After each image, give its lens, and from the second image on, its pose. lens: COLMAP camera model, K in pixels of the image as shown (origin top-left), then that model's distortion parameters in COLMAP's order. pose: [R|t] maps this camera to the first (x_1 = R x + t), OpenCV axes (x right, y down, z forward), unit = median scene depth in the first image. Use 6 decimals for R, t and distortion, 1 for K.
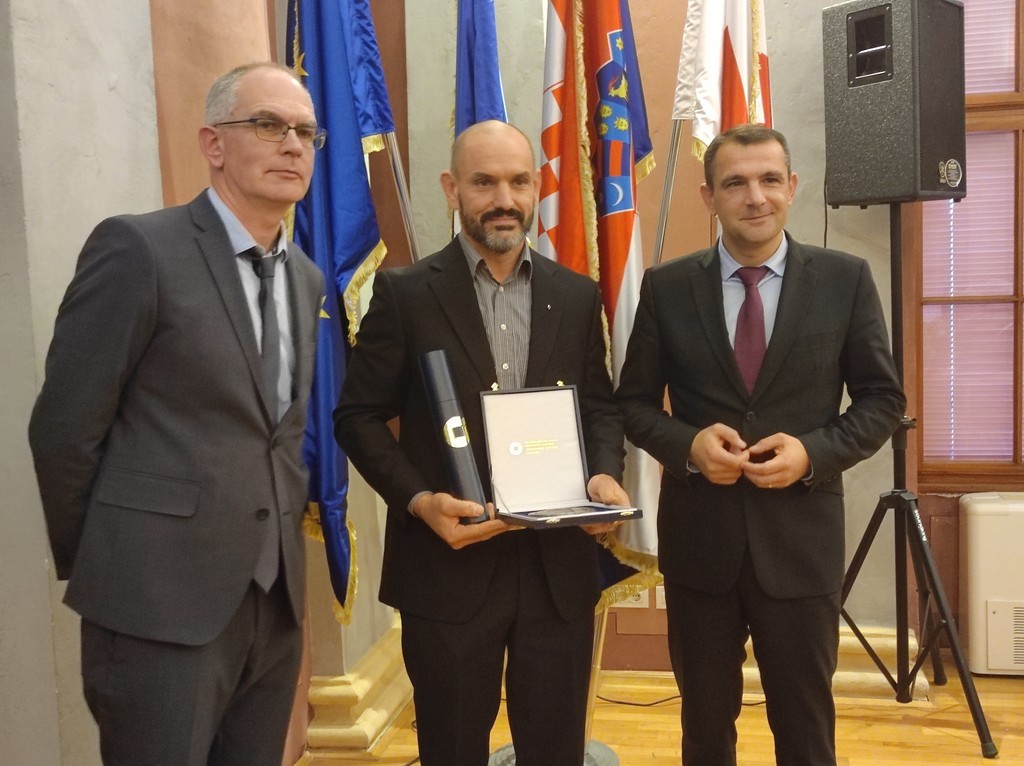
lens RADIAL K [[1137.5, 0, 512.4], [0, 1137.5, 376.8], [0, 0, 1]] dist [0.027493, -0.015734]
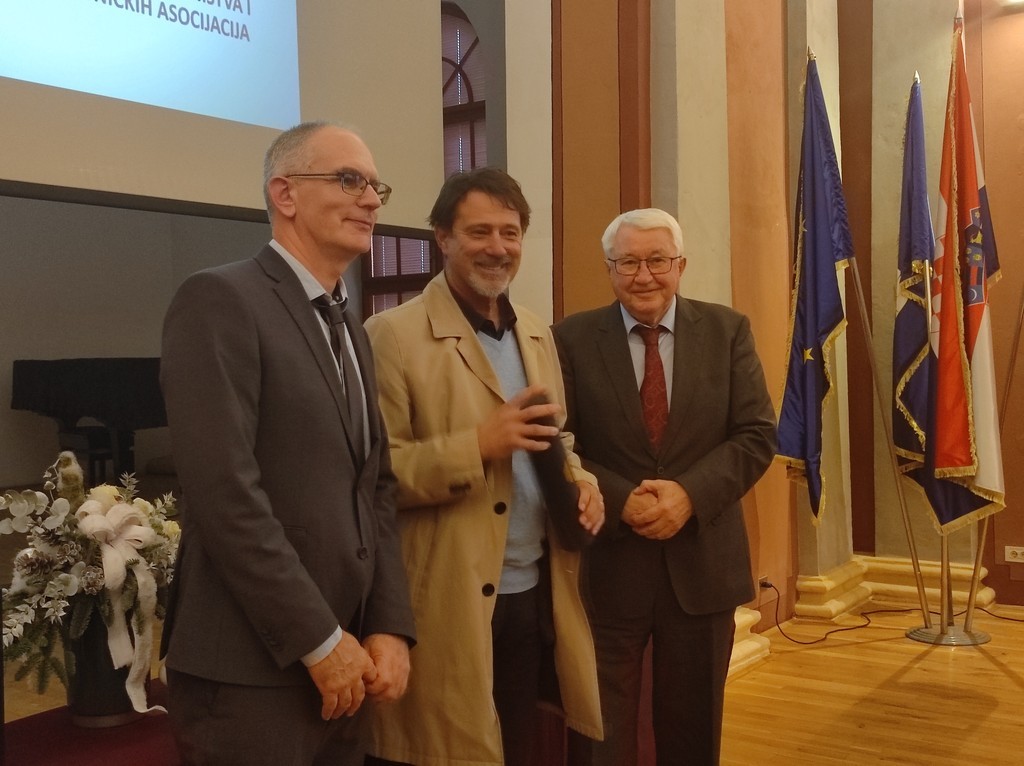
lens RADIAL K [[1180.7, 0, 511.2], [0, 1180.7, 381.6], [0, 0, 1]] dist [0.046215, -0.063580]
pose [[0.912980, 0.022726, -0.407370, 0.163258], [-0.040217, 0.998598, -0.034423, 0.065406], [0.406016, 0.047810, 0.912614, -0.893195]]
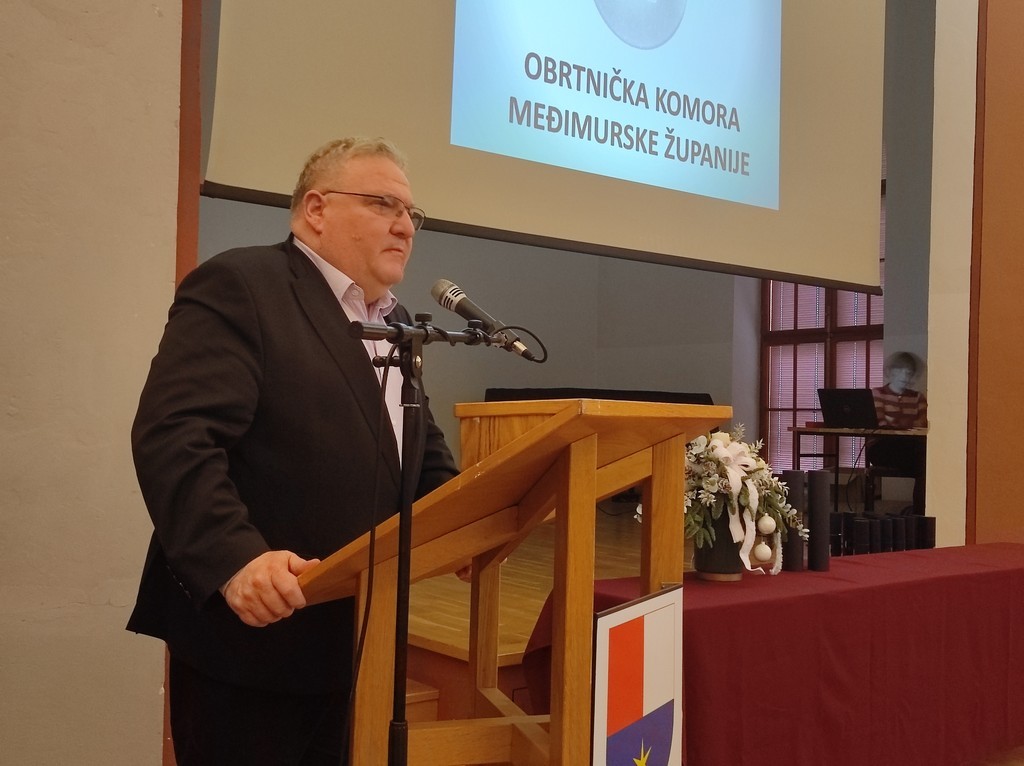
lens RADIAL K [[1118.0, 0, 509.8], [0, 1118.0, 381.1], [0, 0, 1]] dist [0.038927, -0.051875]
pose [[0.756831, 0.031774, -0.652837, 0.197675], [-0.099805, 0.992723, -0.067386, 0.162541], [0.645945, 0.116156, 0.754495, -1.306673]]
